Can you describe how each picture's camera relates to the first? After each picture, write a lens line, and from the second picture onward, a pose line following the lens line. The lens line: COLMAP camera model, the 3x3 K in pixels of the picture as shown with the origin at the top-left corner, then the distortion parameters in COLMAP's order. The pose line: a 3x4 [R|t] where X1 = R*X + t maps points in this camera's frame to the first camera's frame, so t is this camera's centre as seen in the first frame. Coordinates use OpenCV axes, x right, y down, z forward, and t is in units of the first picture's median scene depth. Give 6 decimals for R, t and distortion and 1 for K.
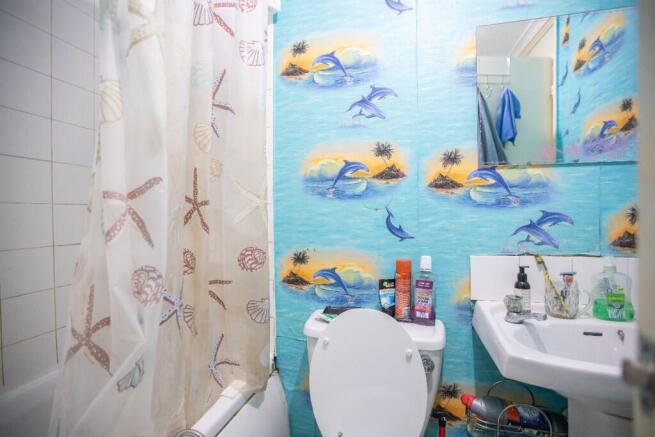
lens RADIAL K [[302.3, 0, 327.0], [0, 302.3, 217.5], [0, 0, 1]] dist [-0.044532, 0.010677]
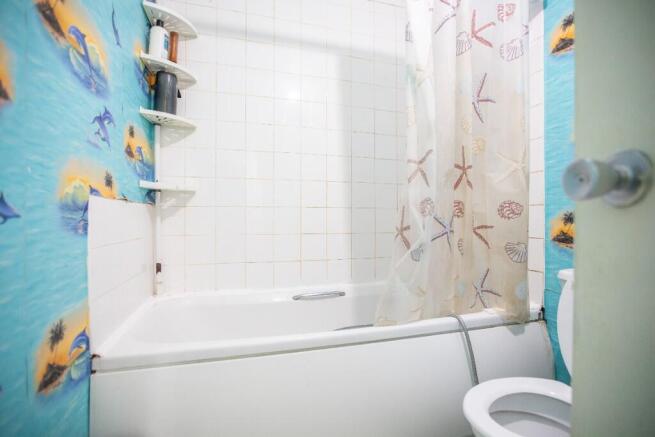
lens RADIAL K [[302.3, 0, 328.4], [0, 302.3, 217.5], [0, 0, 1]] dist [-0.044532, 0.010677]
pose [[0.536404, 0.007402, -0.843929, 0.378019], [-0.012812, 0.999918, 0.000626, 0.163007], [0.843864, 0.010477, 0.536455, -0.313256]]
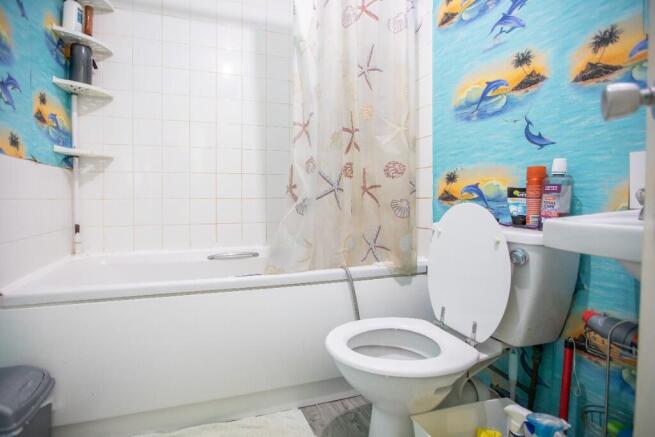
lens RADIAL K [[302.3, 0, 293.8], [0, 302.3, 201.1], [0, 0, 1]] dist [-0.044532, 0.010677]
pose [[0.558735, 0.014785, -0.829215, 0.603747], [-0.007064, 0.999890, 0.013068, 0.244715], [0.829316, -0.001444, 0.558777, -0.160039]]
